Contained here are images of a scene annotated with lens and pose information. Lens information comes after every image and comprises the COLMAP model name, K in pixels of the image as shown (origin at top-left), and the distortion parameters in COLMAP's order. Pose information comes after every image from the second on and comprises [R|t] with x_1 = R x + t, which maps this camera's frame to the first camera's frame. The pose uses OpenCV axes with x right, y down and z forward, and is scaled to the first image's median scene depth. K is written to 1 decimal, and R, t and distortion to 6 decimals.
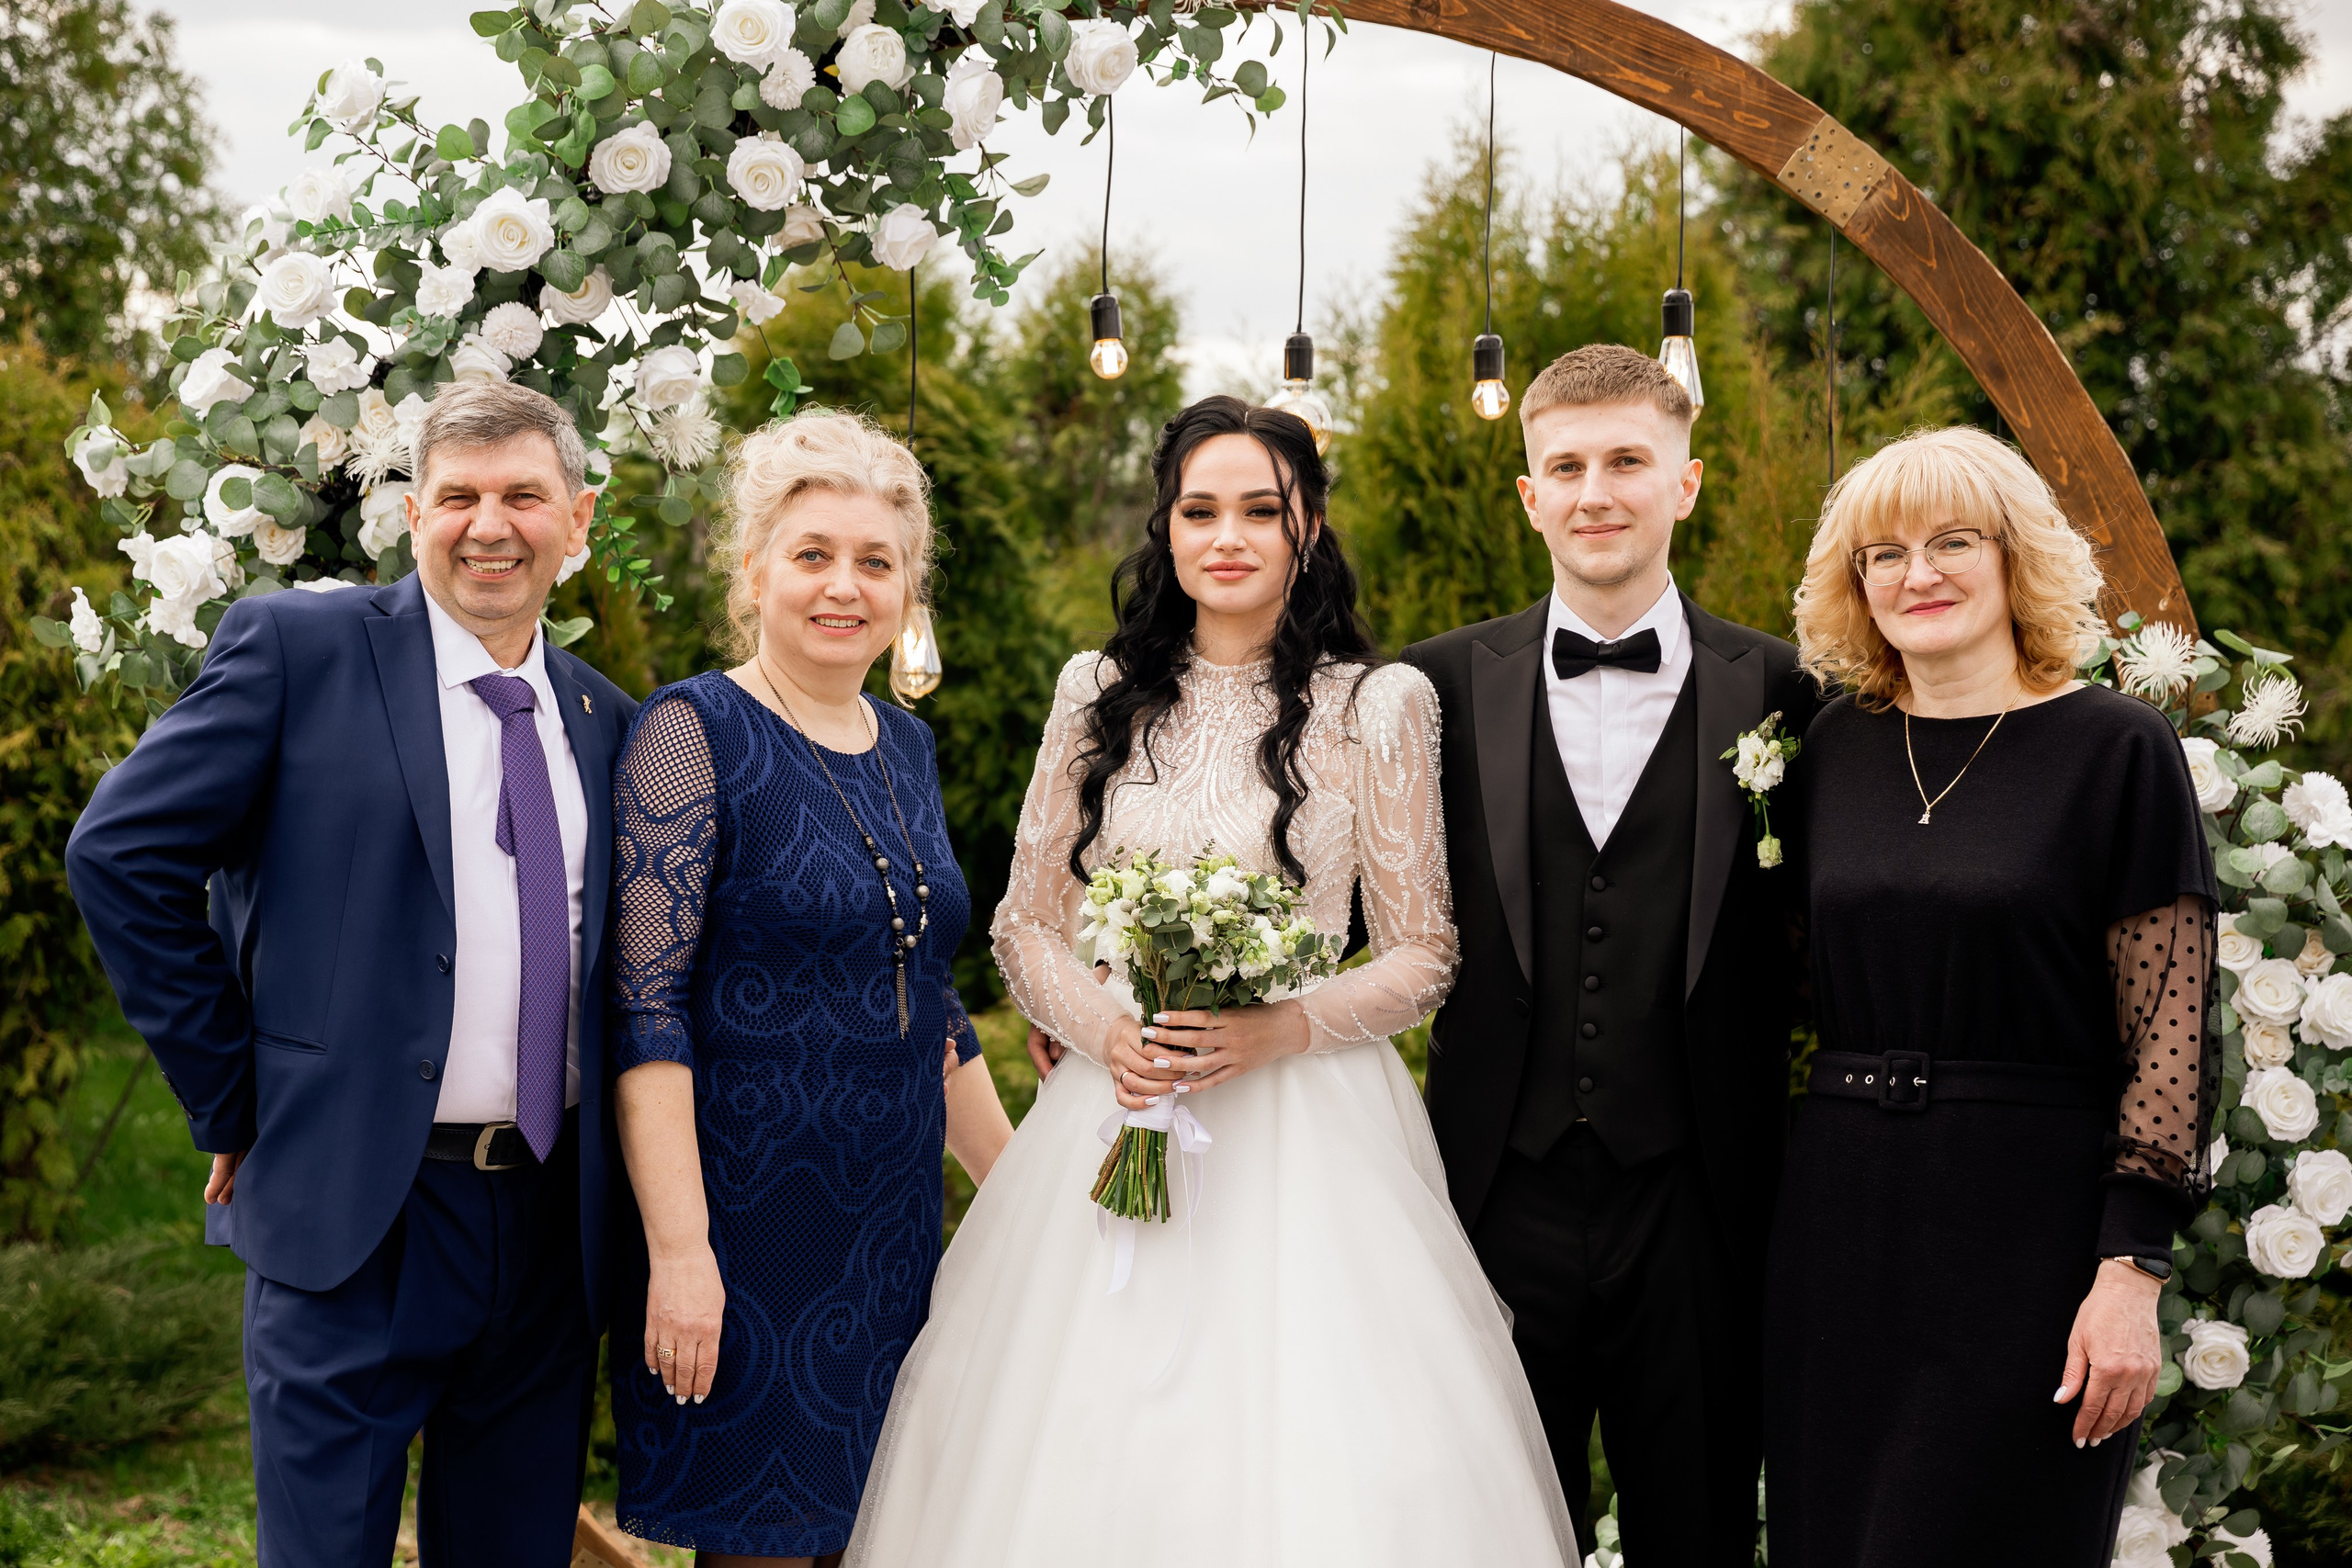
lens RADIAL K [[4545.5, 0, 1102.6], [0, 4545.5, 801.3], [0, 0, 1]] dist [0.238988, 0.000000]
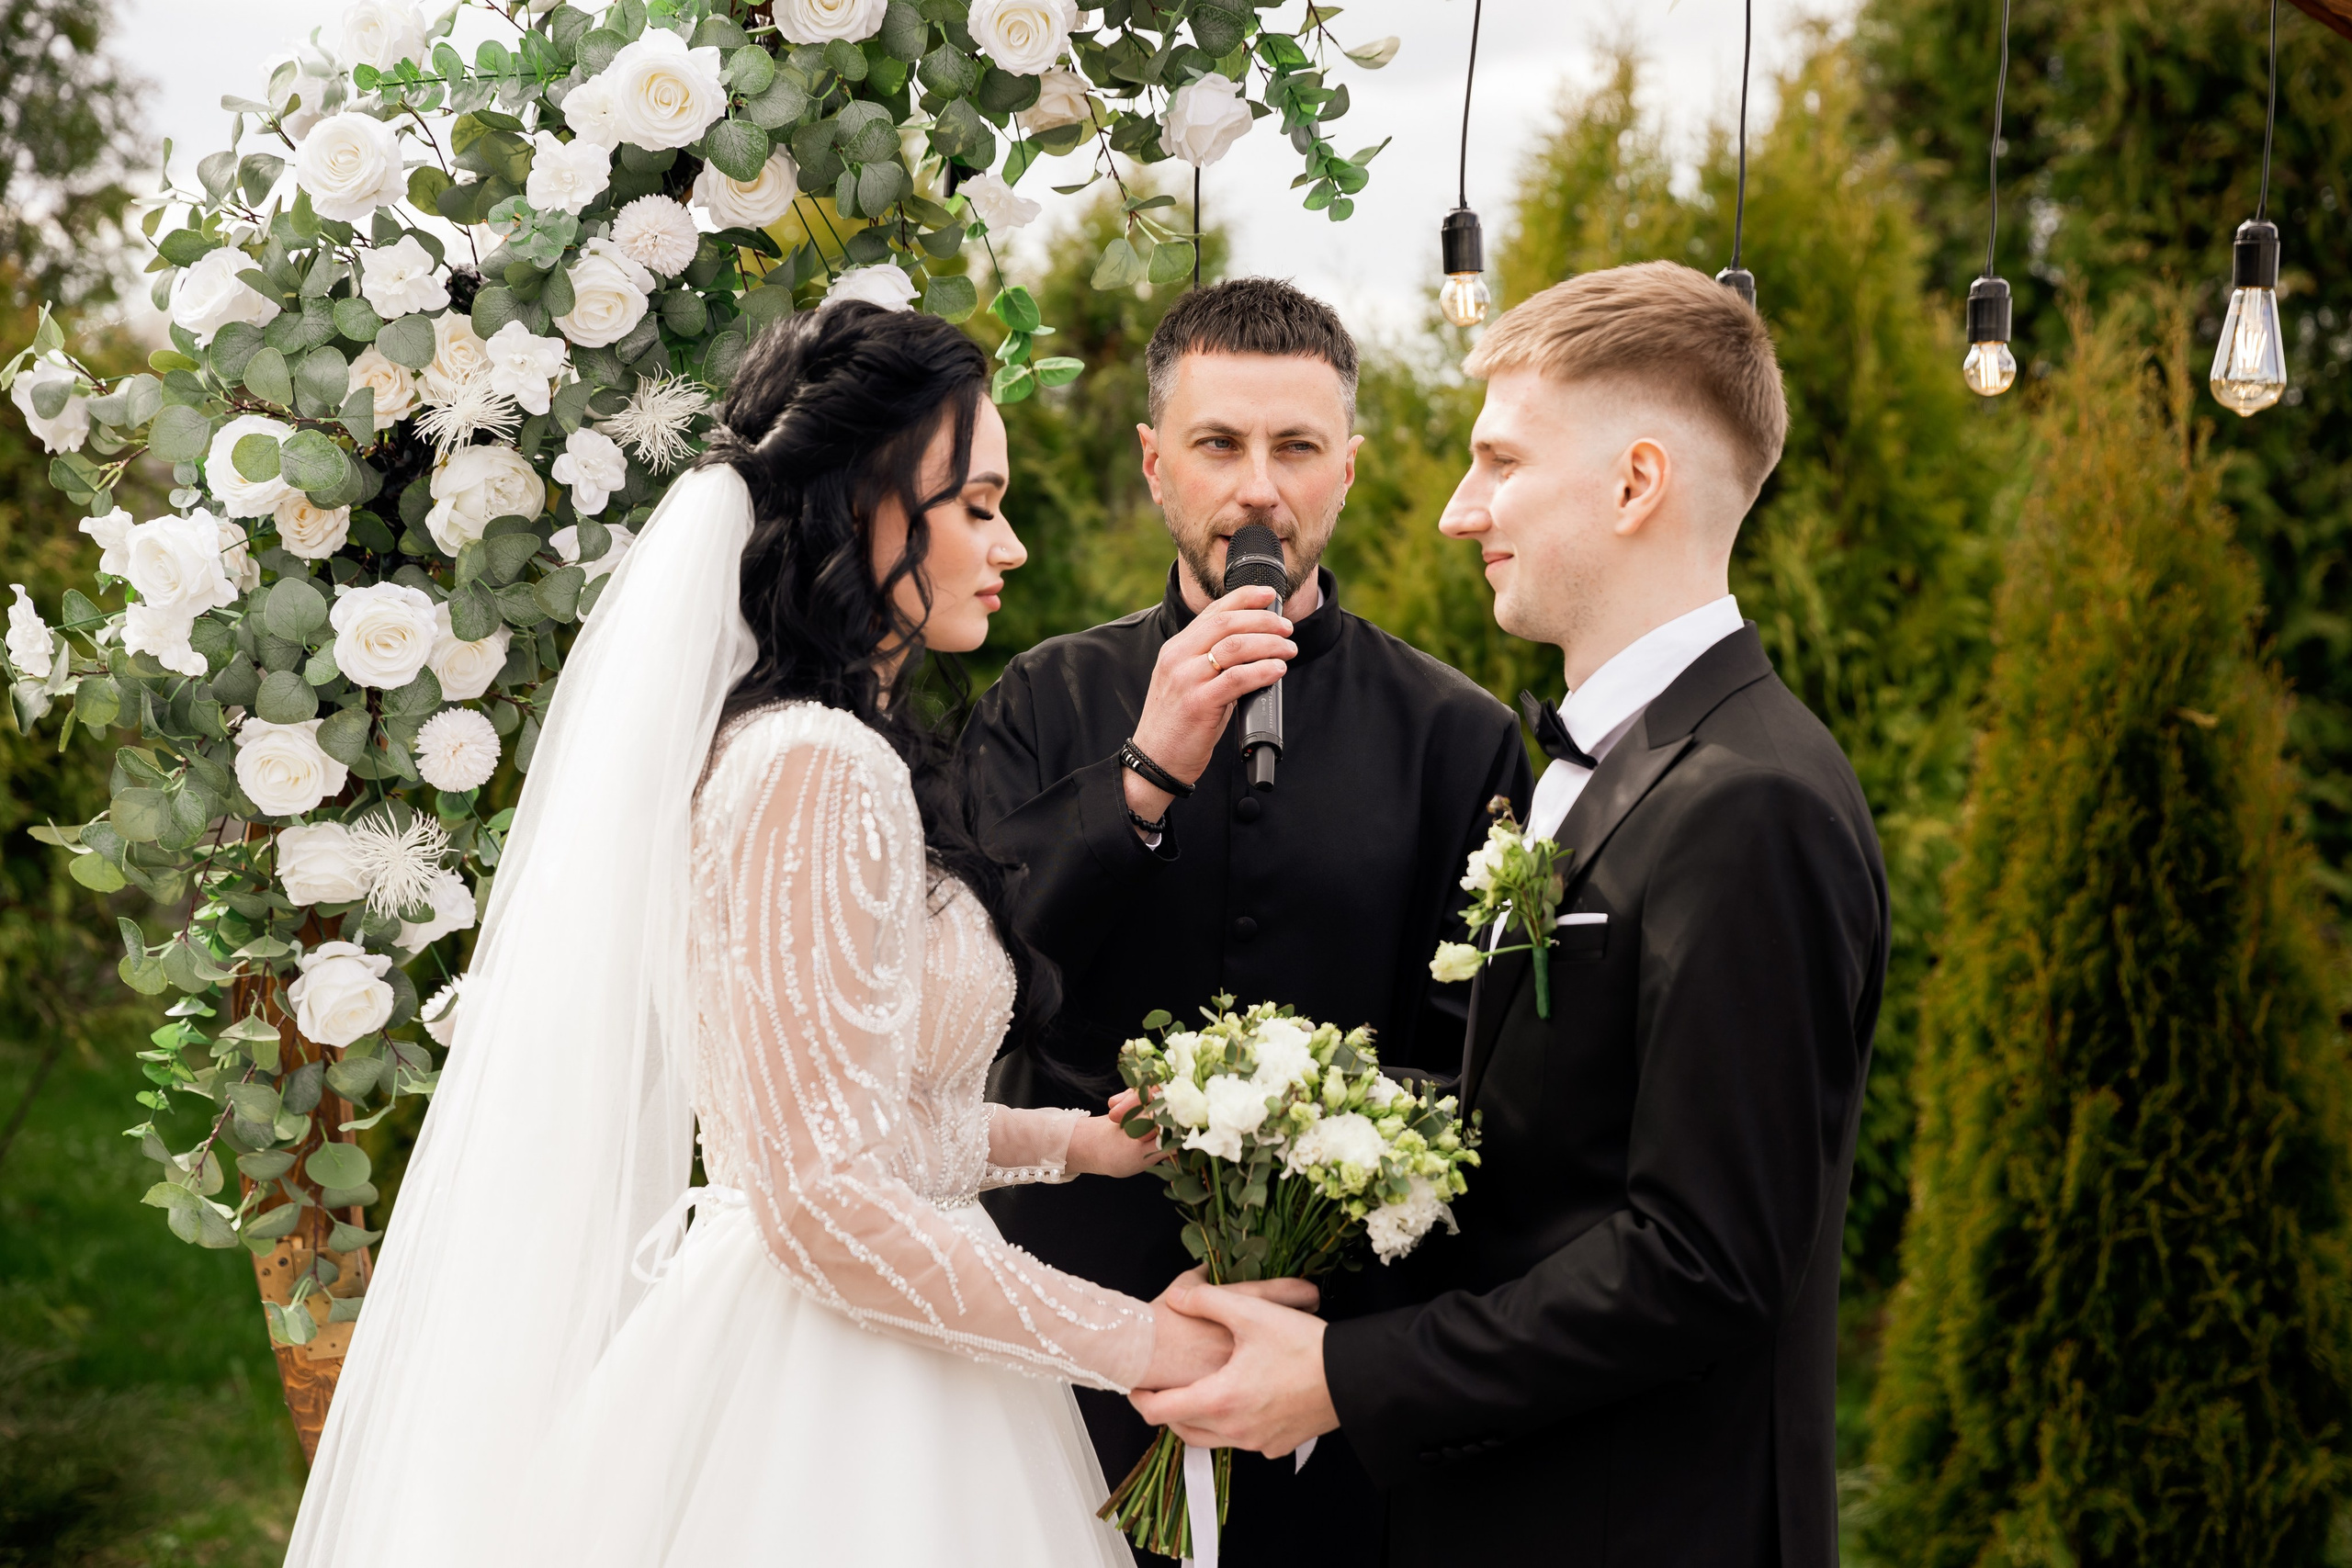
lens RADIAL K [[4549.2, 0, 1217.1], [0, 4549.2, 809.6], [0, 0, 1]] dist [0.230247, 0.000000]
pose [[0.997981, 0.022458, 0.059407, -0.081740], [-0.023463, 0.999592, 0.016276, -0.027877], [-0.059017, -0.017637, 0.998101, 0.287803]]
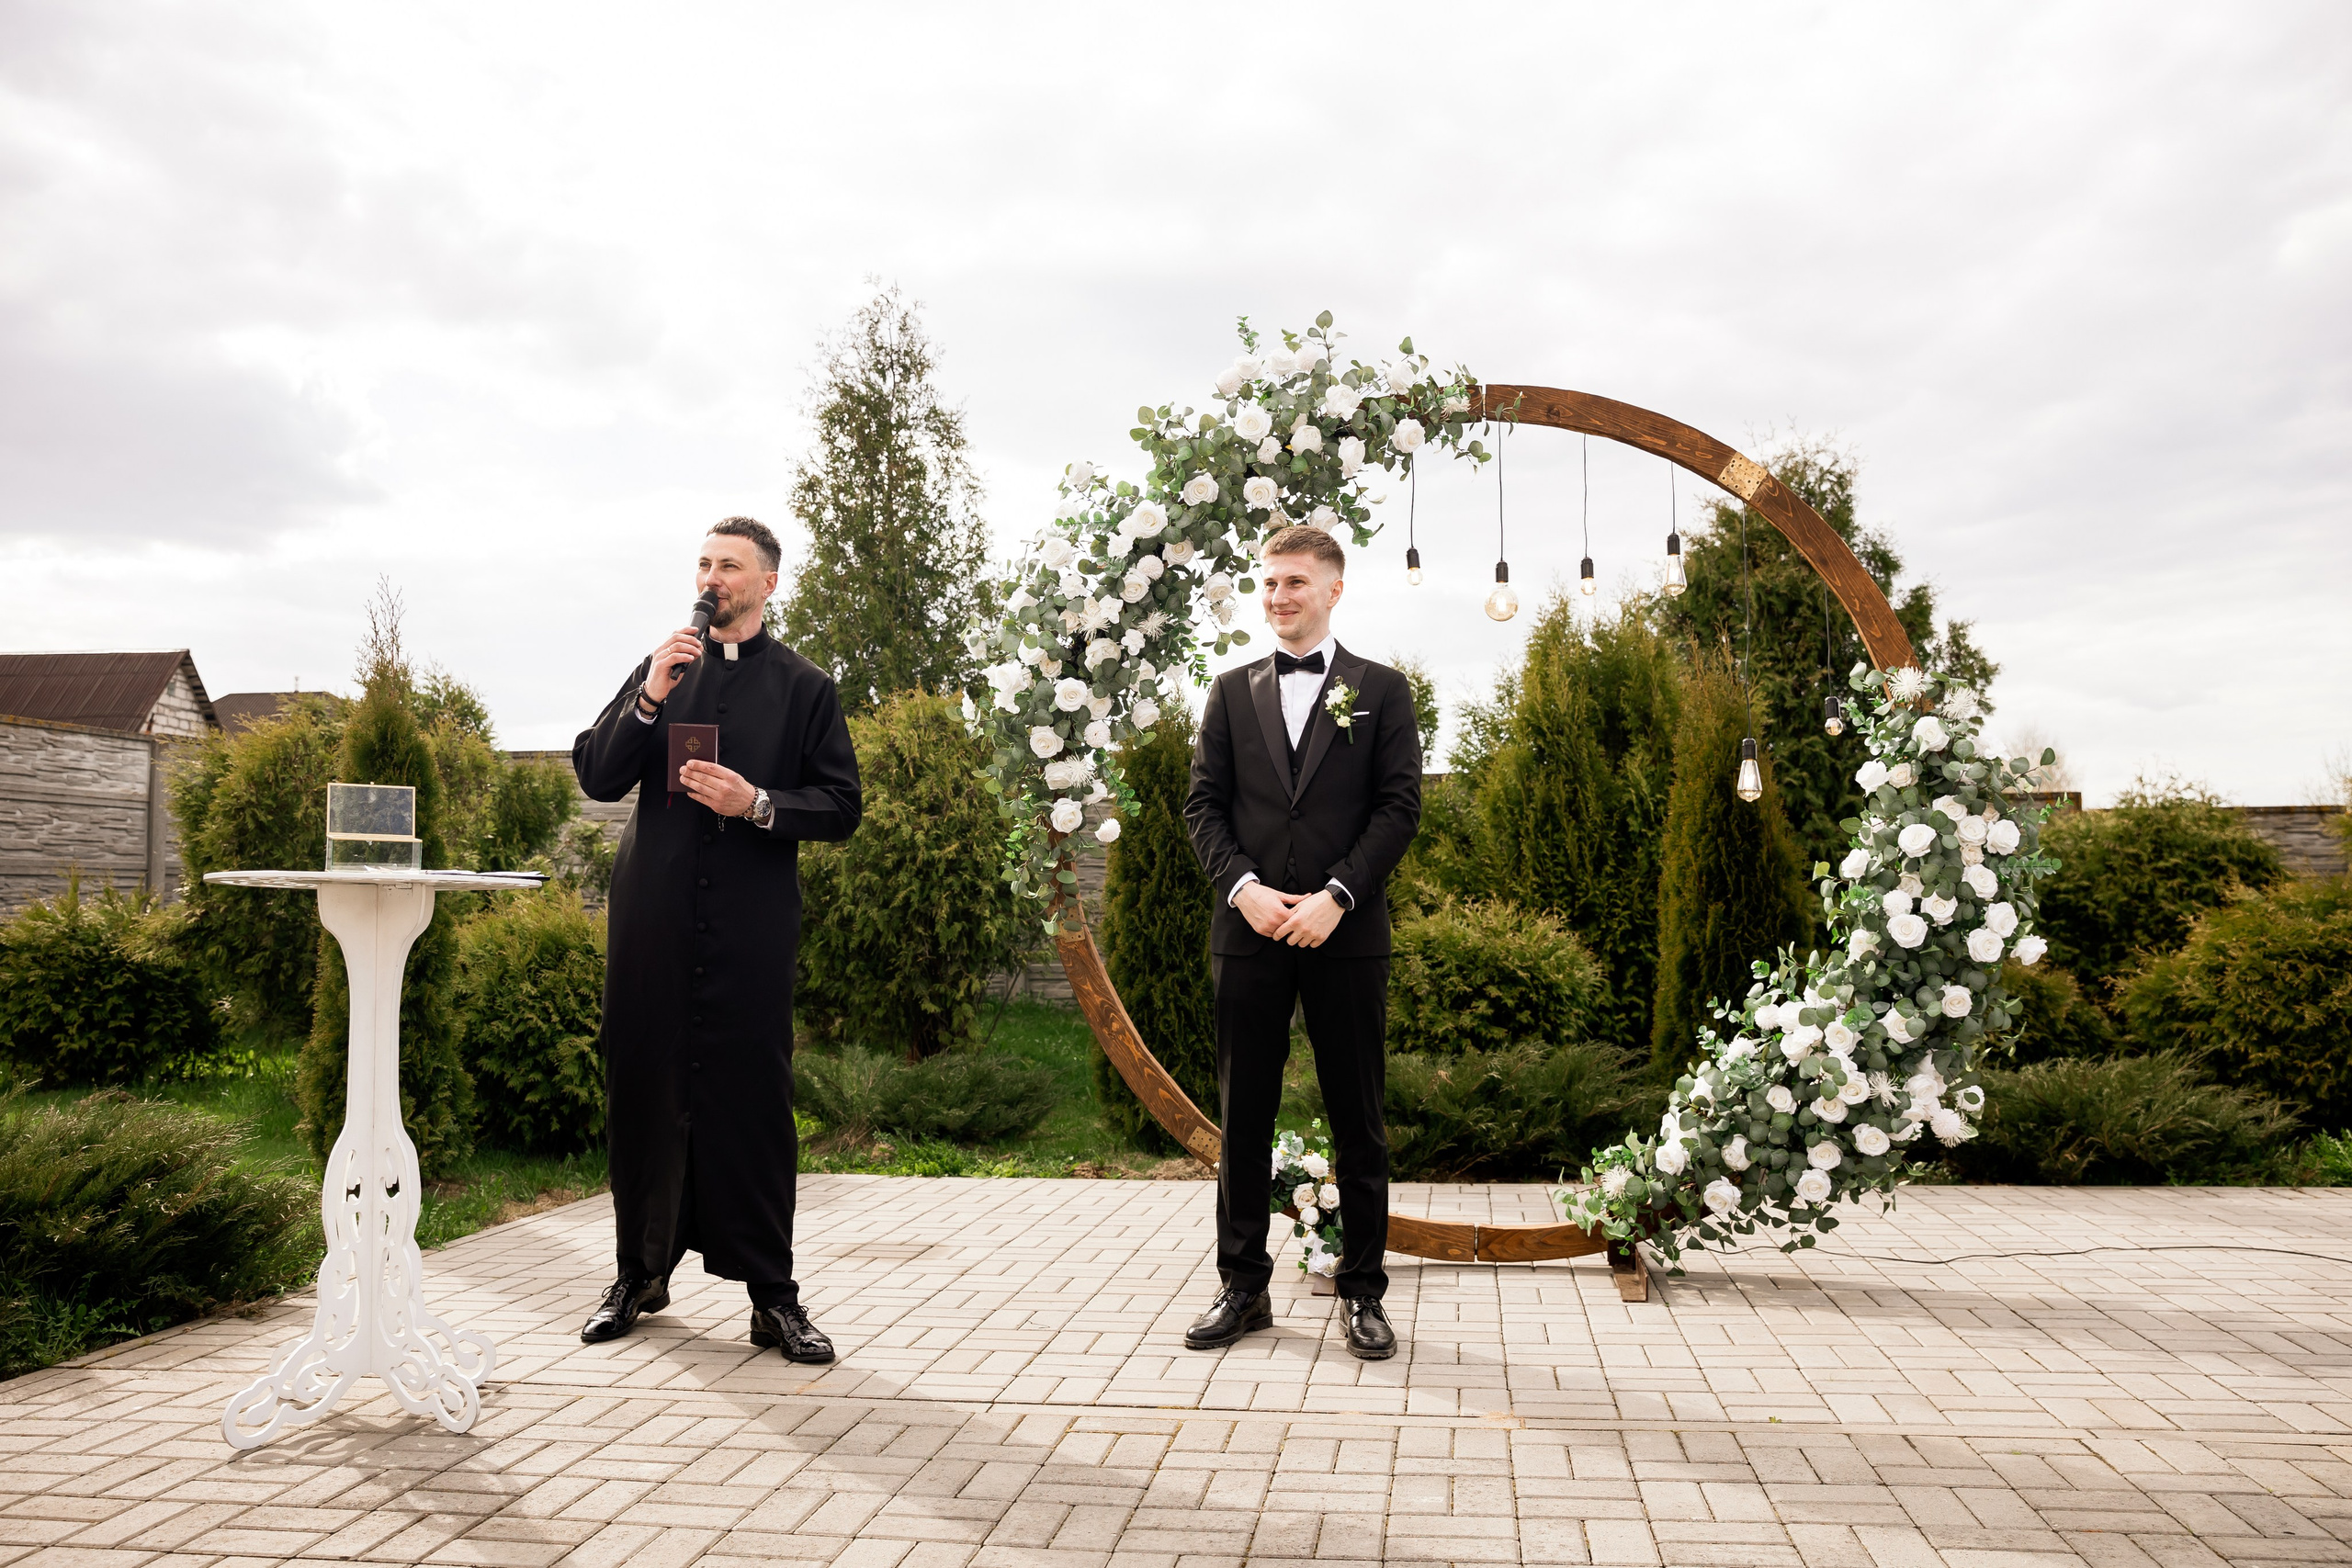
lens RADIAL K [[1822.1, 0, 1207.2], [0, 1822.1, 789.4], [0, 0, 1]] dist [-0.092468, 0.080397]
pose [[0.994111, -0.038563, -0.101278, -0.015086], [0.027724, 0.993945, -0.106324, 0.099388], [0.104765, 0.102890, 0.989160, 0.131280]]
